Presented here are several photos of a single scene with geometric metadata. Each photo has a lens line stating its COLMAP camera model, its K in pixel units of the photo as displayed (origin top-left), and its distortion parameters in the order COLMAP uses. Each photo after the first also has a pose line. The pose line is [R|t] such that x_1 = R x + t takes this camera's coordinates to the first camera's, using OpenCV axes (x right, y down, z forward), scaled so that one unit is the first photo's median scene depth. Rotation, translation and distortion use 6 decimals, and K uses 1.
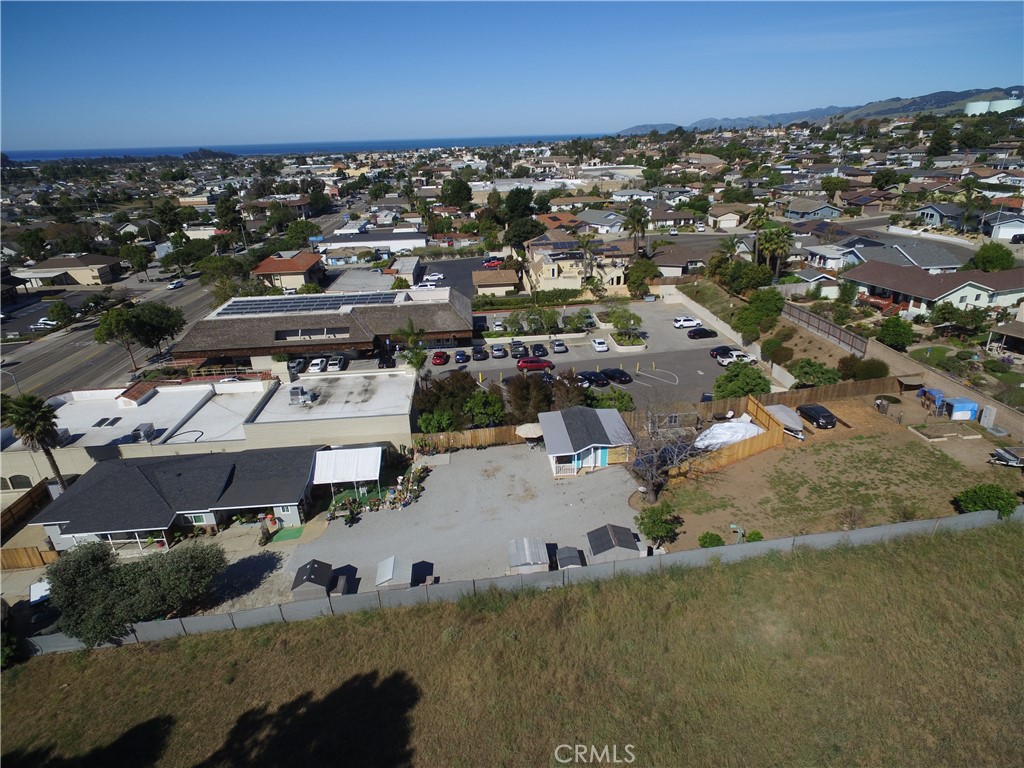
lens RADIAL K [[594.0, 0, 518.1], [0, 594.0, 386.3], [0, 0, 1]] dist [-0.011420, 0.013690]
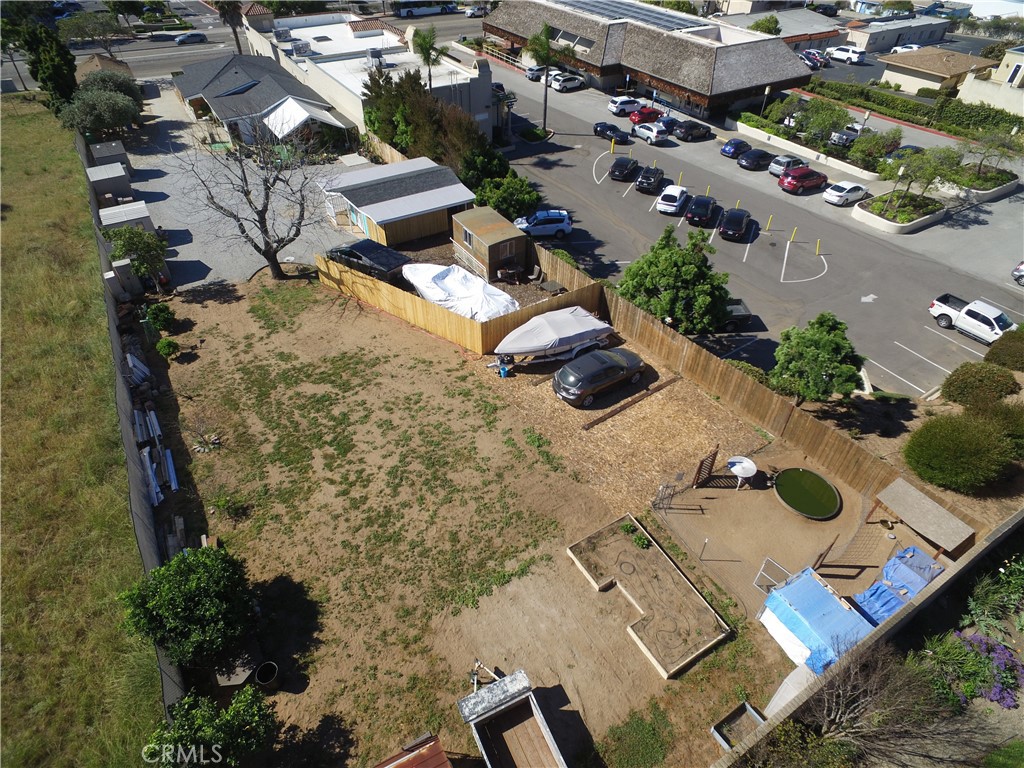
lens RADIAL K [[594.0, 0, 518.1], [0, 594.0, 386.3], [0, 0, 1]] dist [-0.011420, 0.013690]
pose [[0.458798, 0.620855, -0.635644, 0.443448], [-0.372892, 0.783871, 0.496485, -0.085066], [0.806508, 0.009240, 0.591150, 0.391929]]
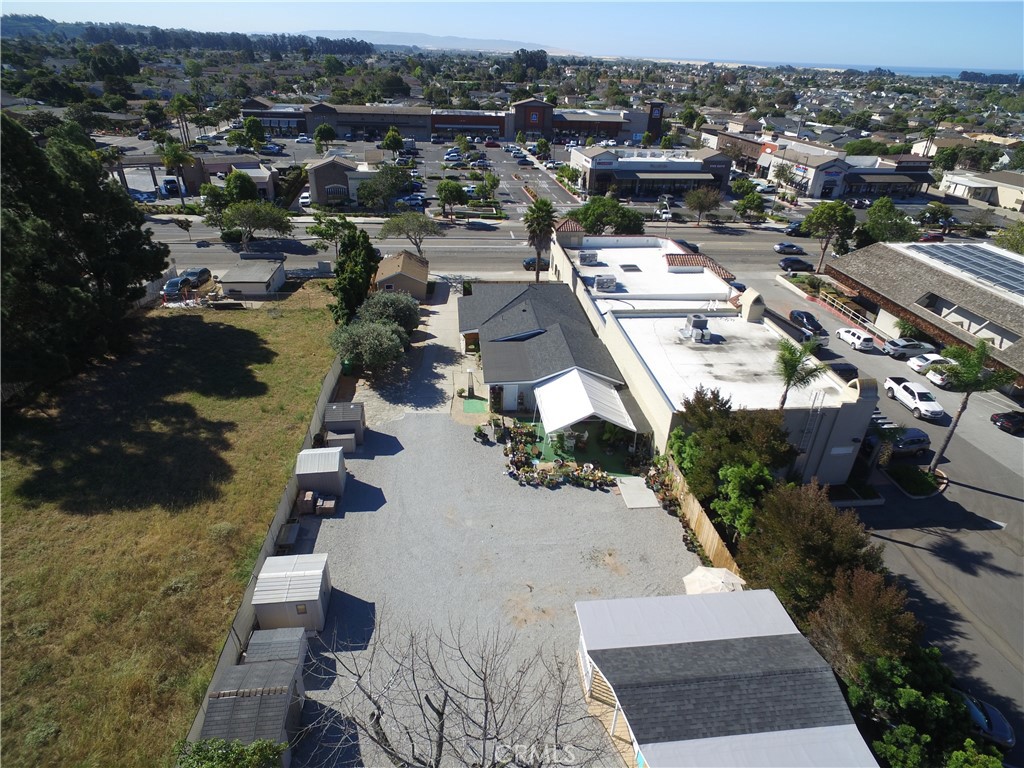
lens RADIAL K [[594.0, 0, 518.1], [0, 594.0, 386.3], [0, 0, 1]] dist [-0.011420, 0.013690]
pose [[0.027739, 0.518615, -0.854558, 0.186146], [-0.422929, 0.780691, 0.460058, -0.109734], [0.905738, 0.348656, 0.240993, 0.410698]]
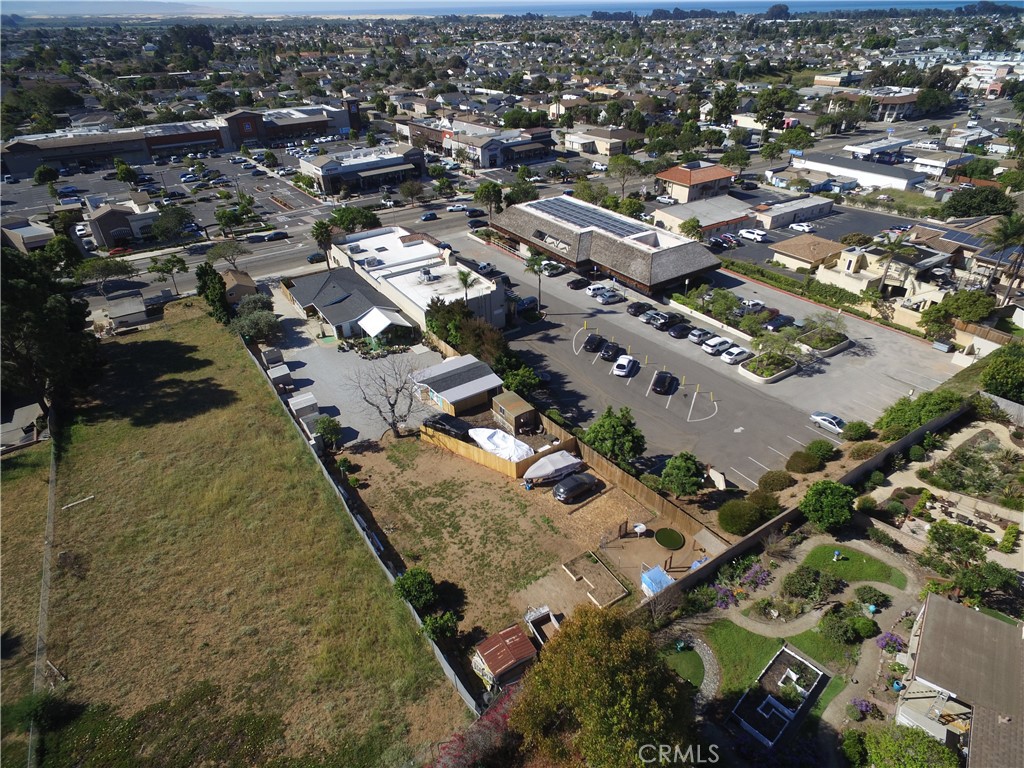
lens RADIAL K [[594.0, 0, 518.1], [0, 594.0, 386.3], [0, 0, 1]] dist [-0.011420, 0.013690]
pose [[0.481611, 0.491094, -0.725863, 0.609217], [-0.336260, 0.868404, 0.364423, -0.228917], [0.809308, 0.068569, 0.583368, 0.215158]]
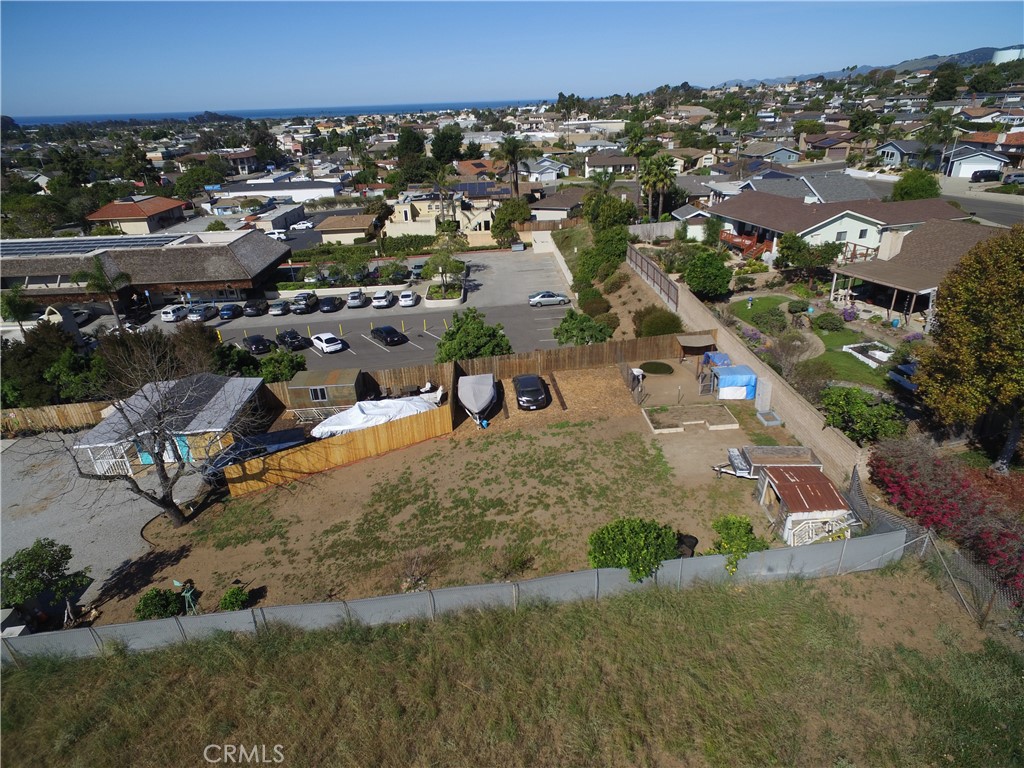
lens RADIAL K [[594.0, 0, 518.1], [0, 594.0, 386.3], [0, 0, 1]] dist [-0.011420, 0.013690]
pose [[0.999541, 0.010038, -0.028586, 0.293424], [-0.008564, 0.998650, 0.051230, 0.005820], [0.029062, -0.050961, 0.998278, 0.187430]]
